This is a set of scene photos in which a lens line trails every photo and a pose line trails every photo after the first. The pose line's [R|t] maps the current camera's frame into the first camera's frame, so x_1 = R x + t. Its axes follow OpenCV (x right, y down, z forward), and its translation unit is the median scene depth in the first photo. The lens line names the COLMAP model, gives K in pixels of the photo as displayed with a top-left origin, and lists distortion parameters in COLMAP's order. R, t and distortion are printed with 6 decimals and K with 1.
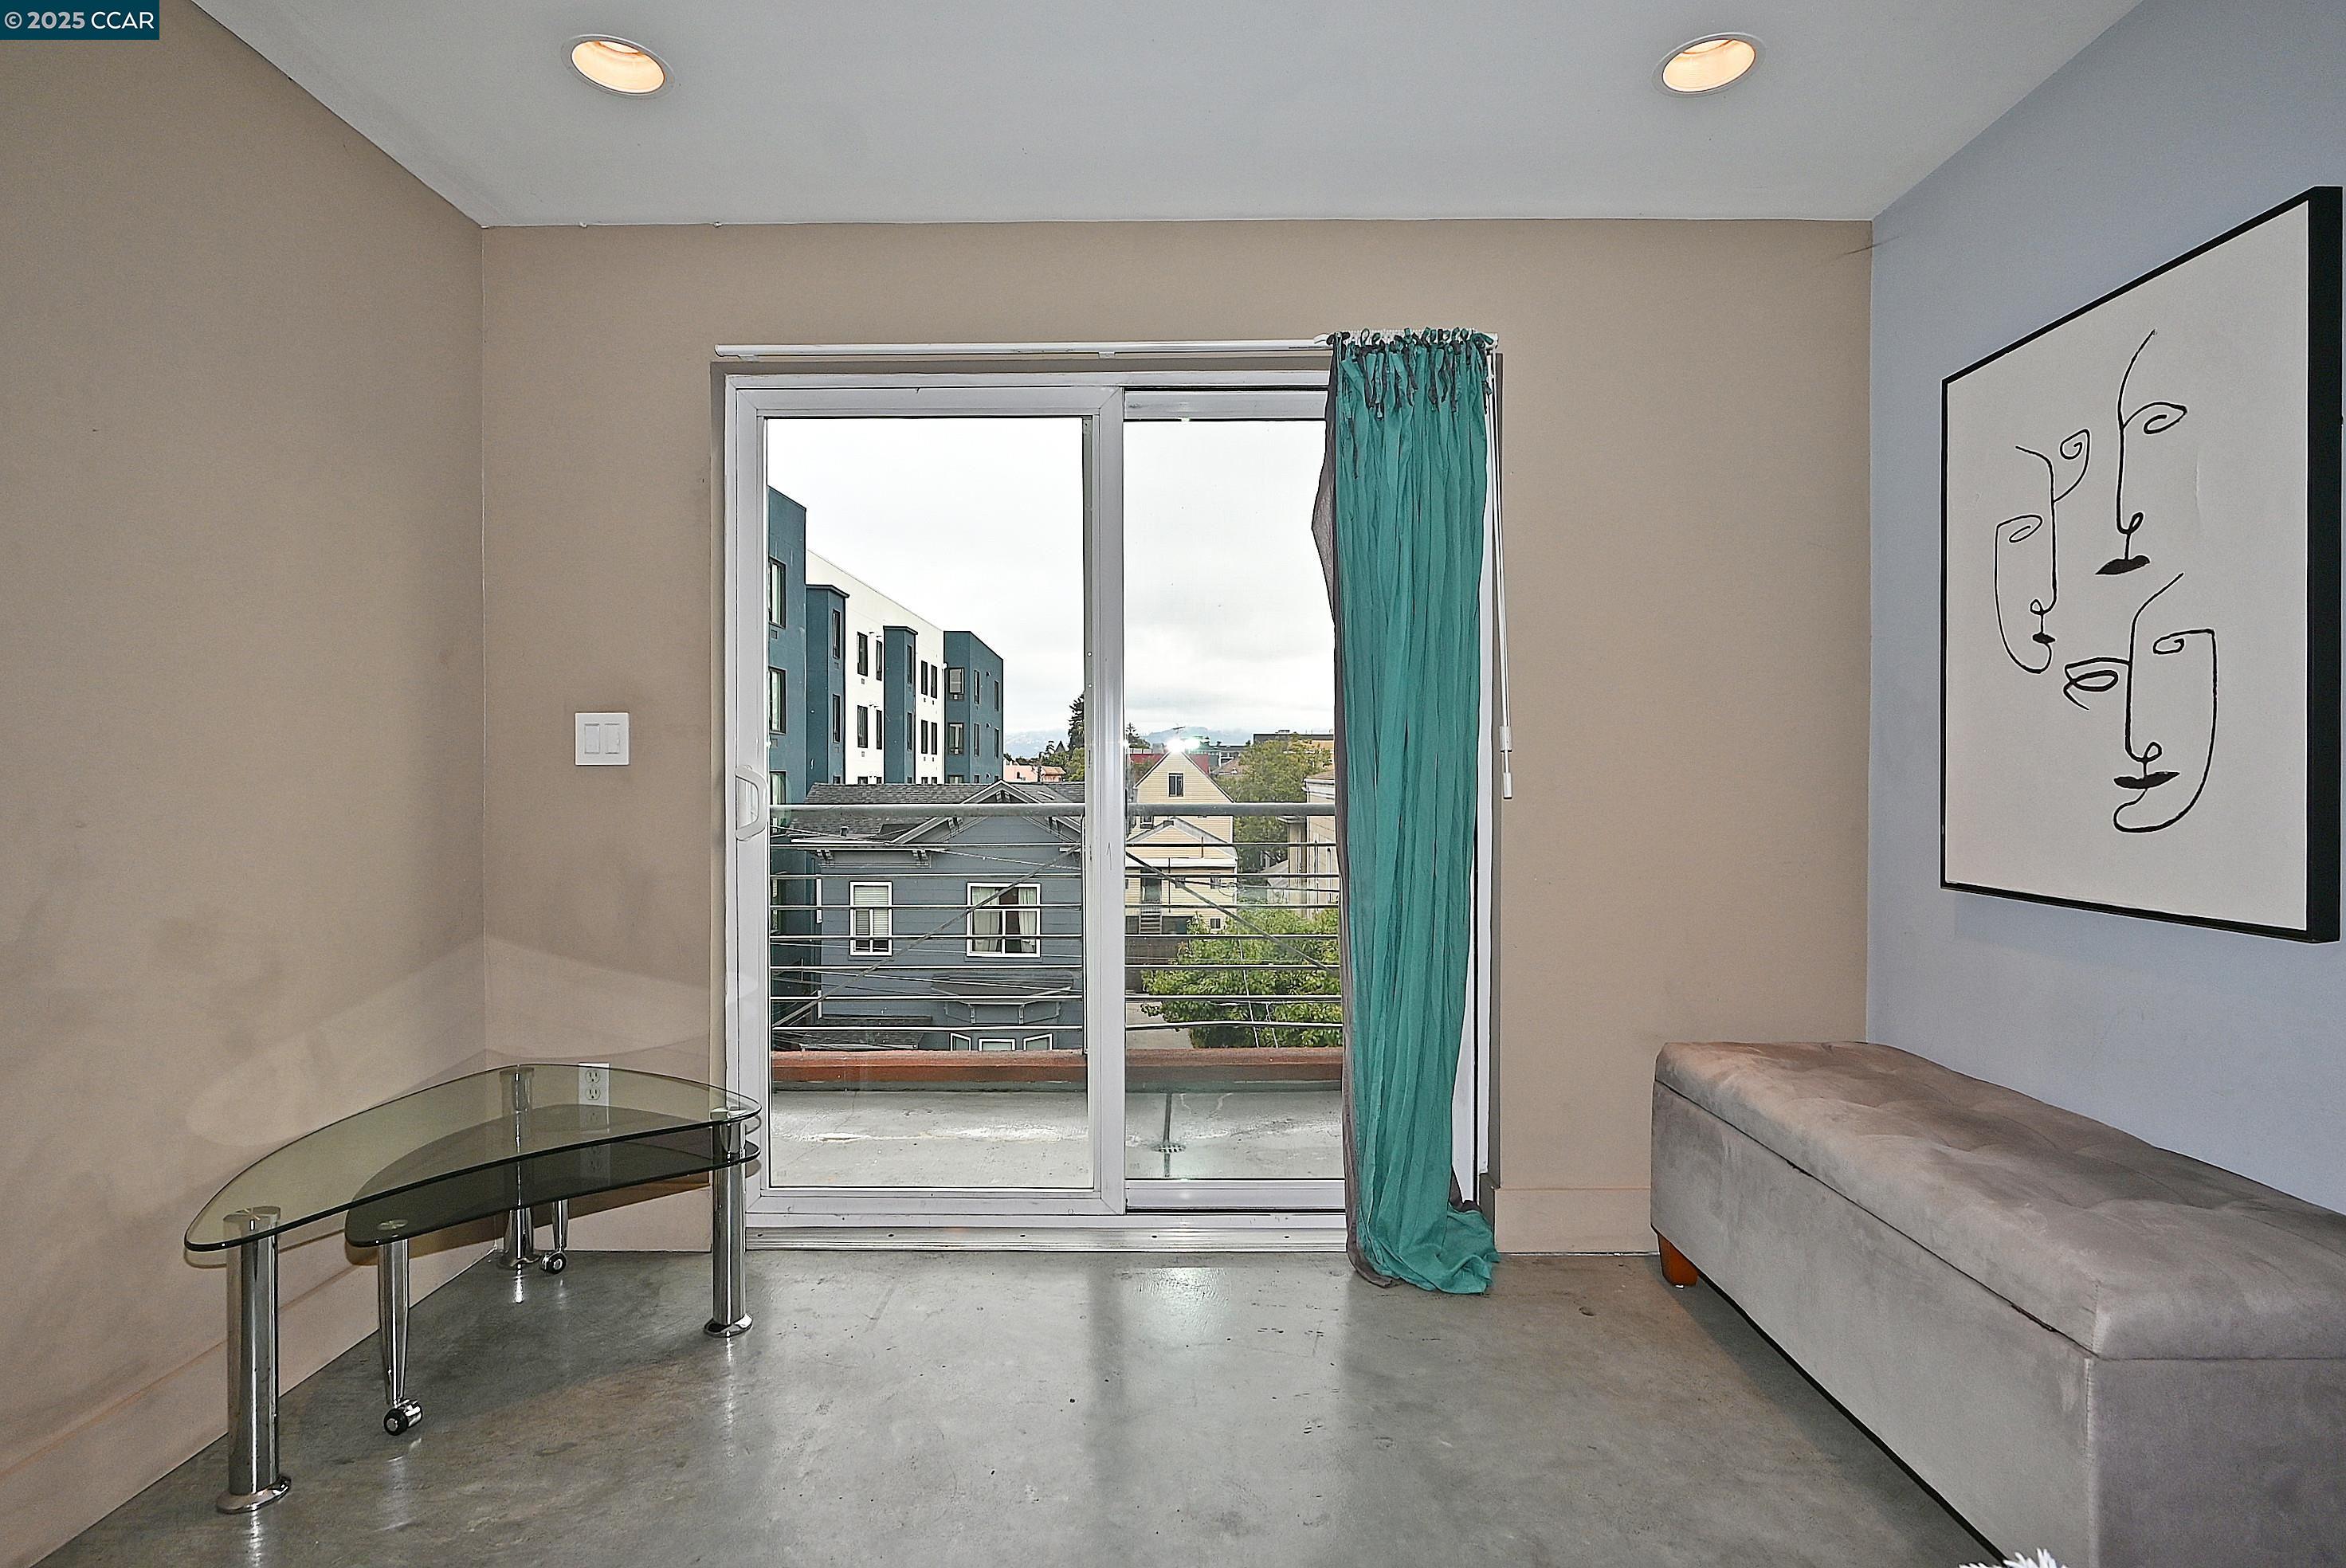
lens RADIAL K [[1173.2, 0, 1165.8], [0, 1173.2, 782.7], [0, 0, 1]] dist [-0.004080, 0.000530]
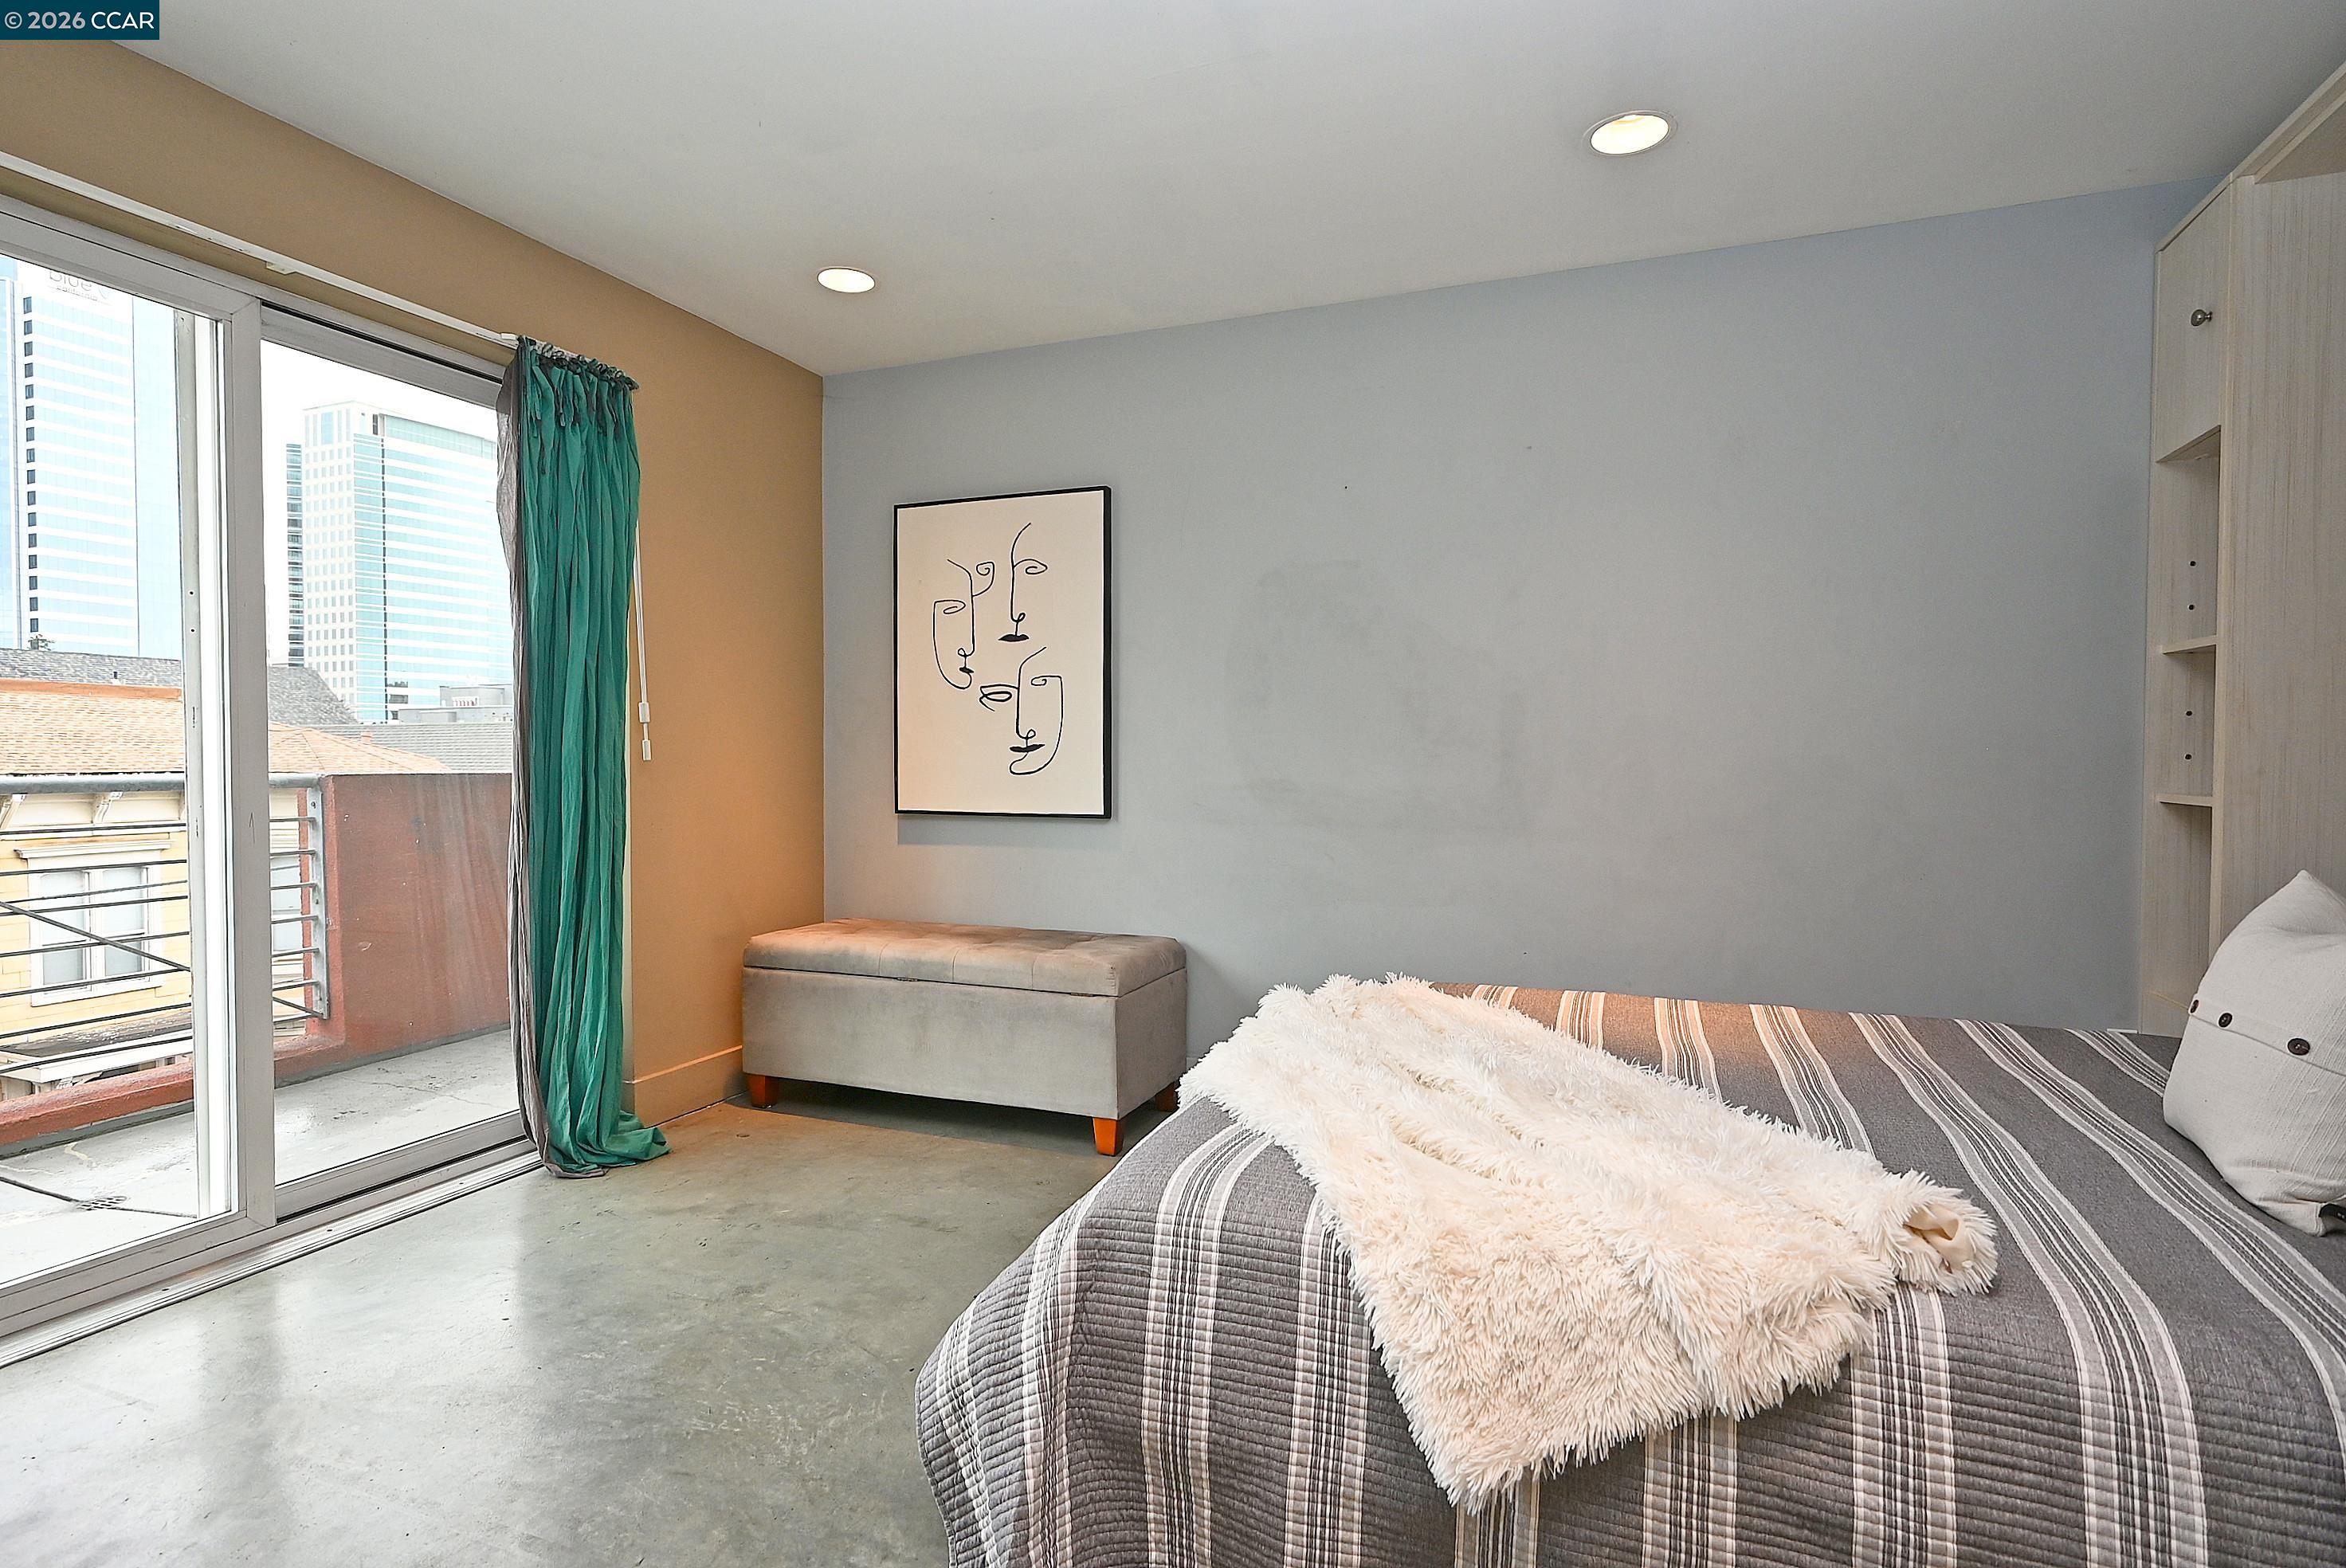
lens RADIAL K [[1178.6, 0, 1164.6], [0, 1178.6, 785.7], [0, 0, 1]] dist [-0.002821, 0.002357]
pose [[0.364052, -0.019290, 0.931179, -0.674944], [0.003086, 0.999805, 0.019505, 0.016489], [-0.931374, -0.004228, 0.364041, 0.038860]]
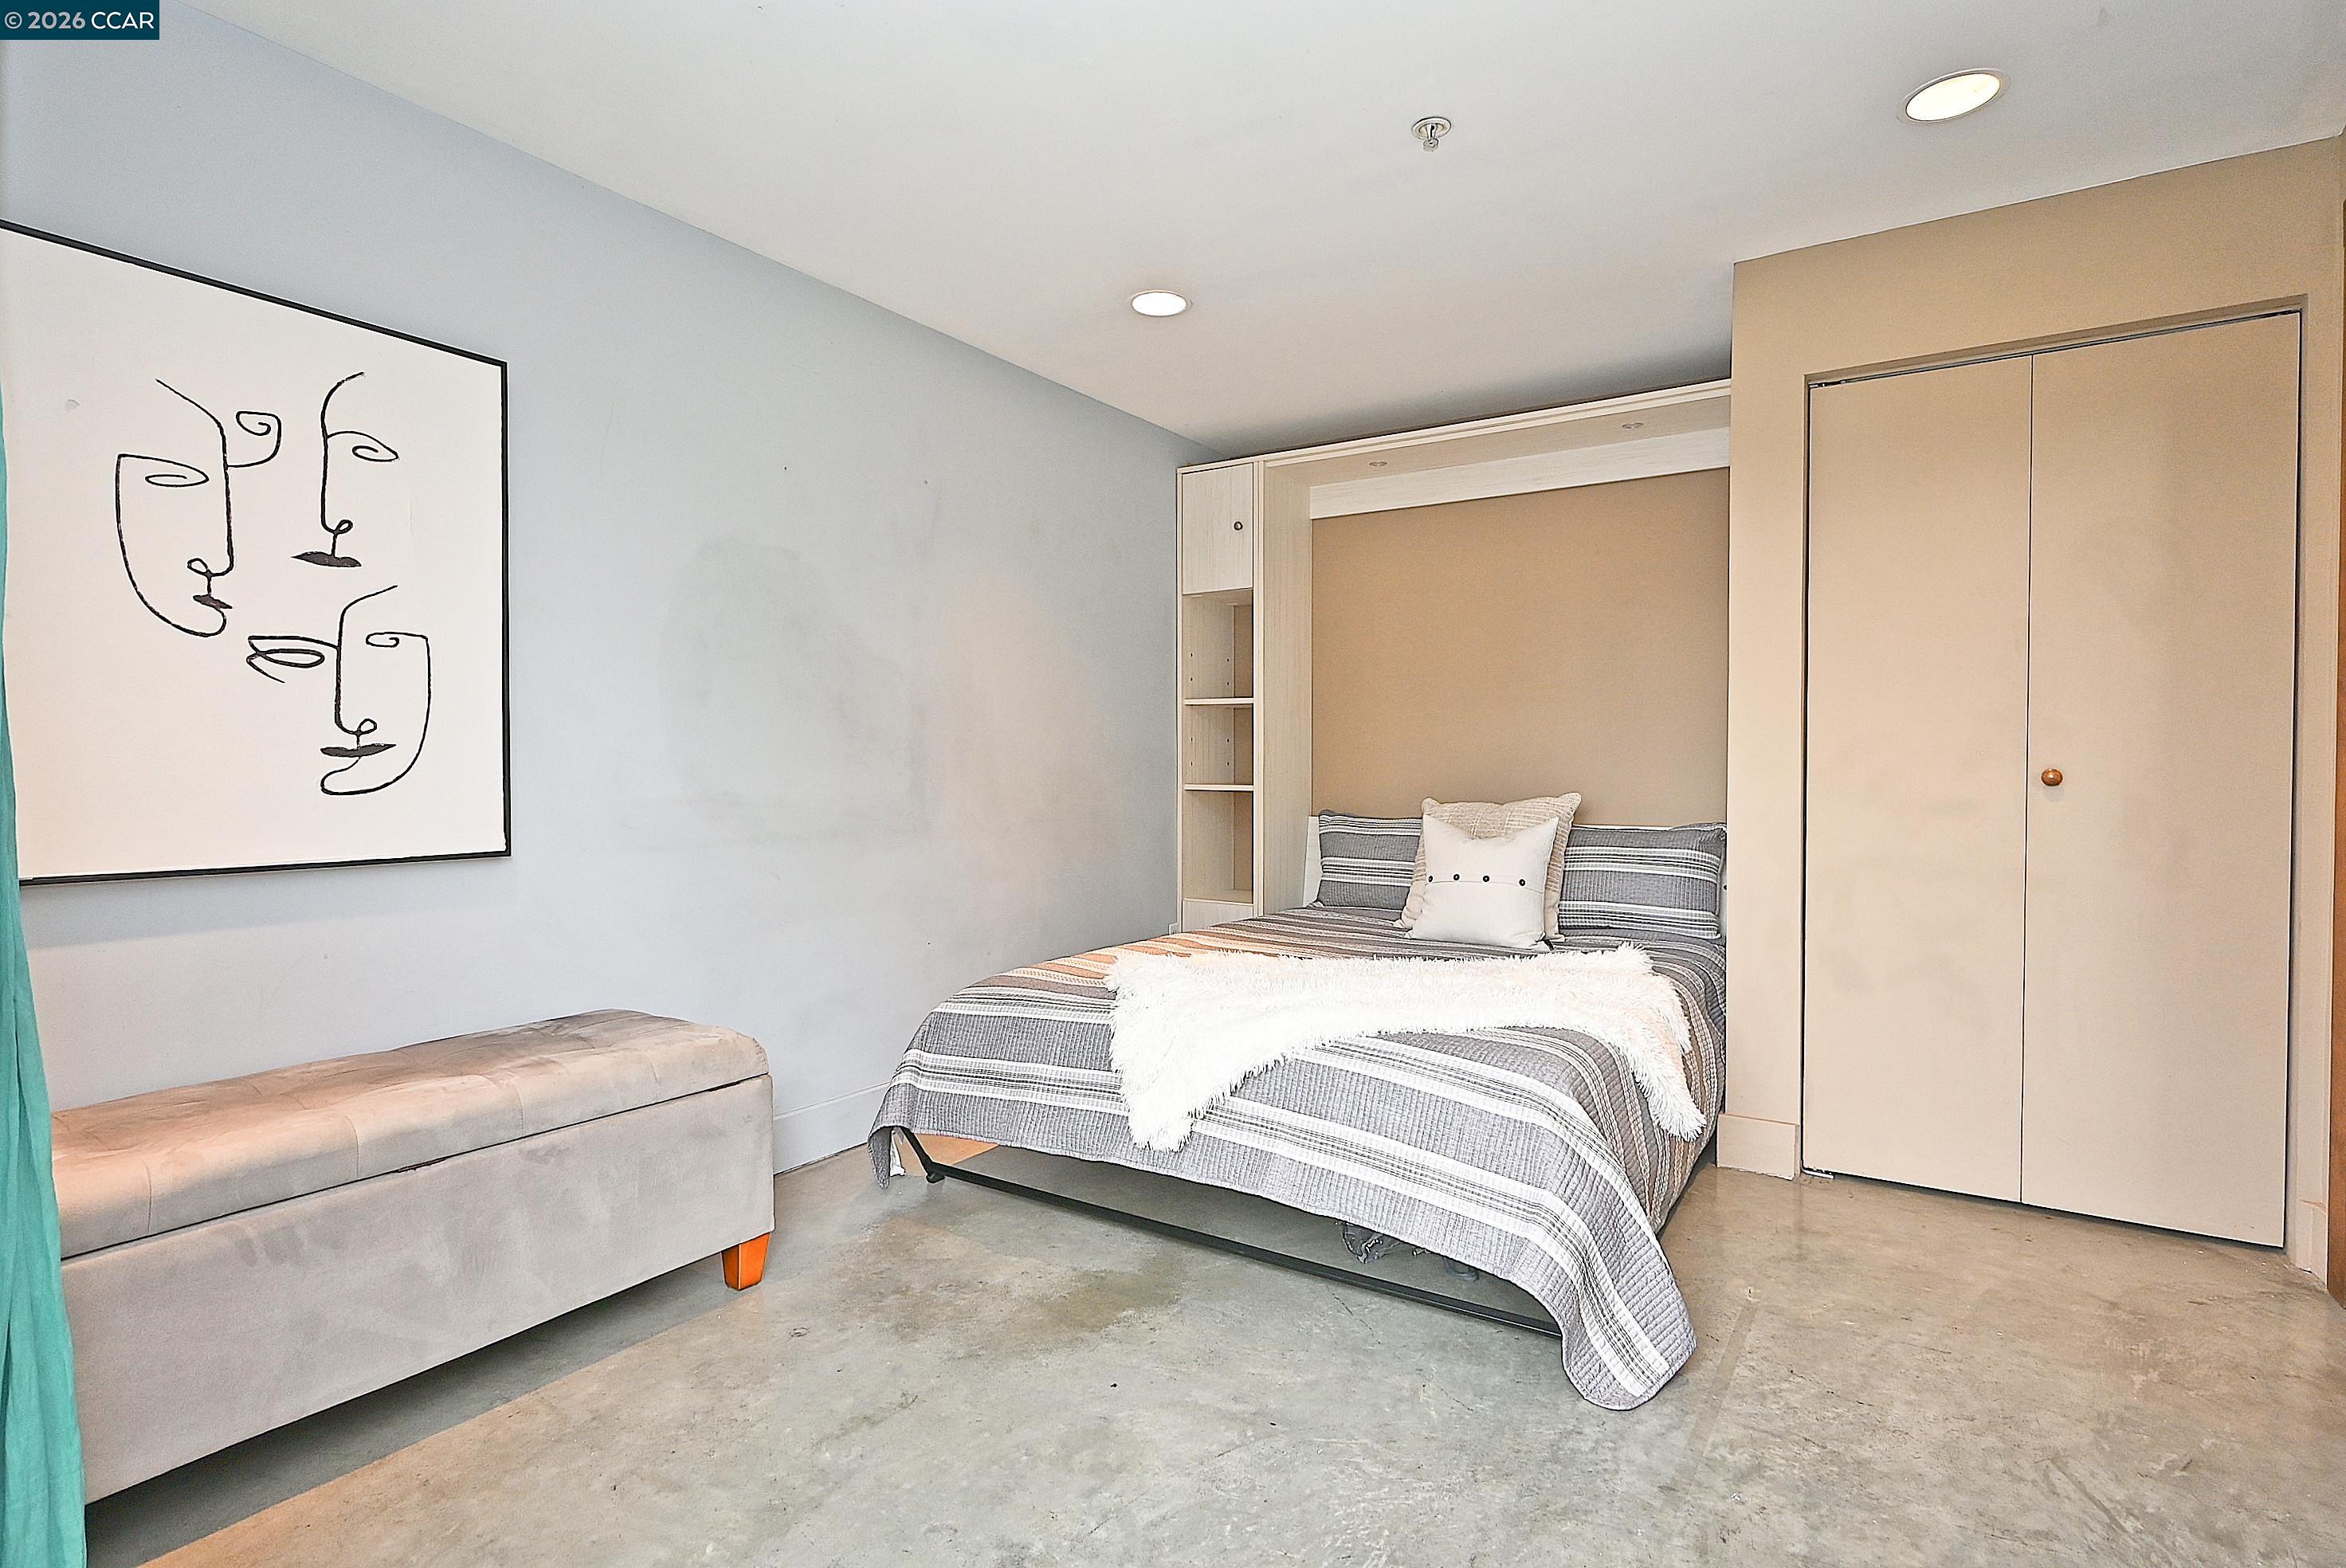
lens RADIAL K [[1169.4, 0, 1173.0], [0, 1169.4, 784.0], [0, 0, 1]] dist [-0.002222, -0.000335]
pose [[-0.842391, -0.008883, 0.538794, -0.350515], [0.002676, 0.999783, 0.020667, 0.007040], [-0.538860, 0.018851, -0.842184, 1.111192]]
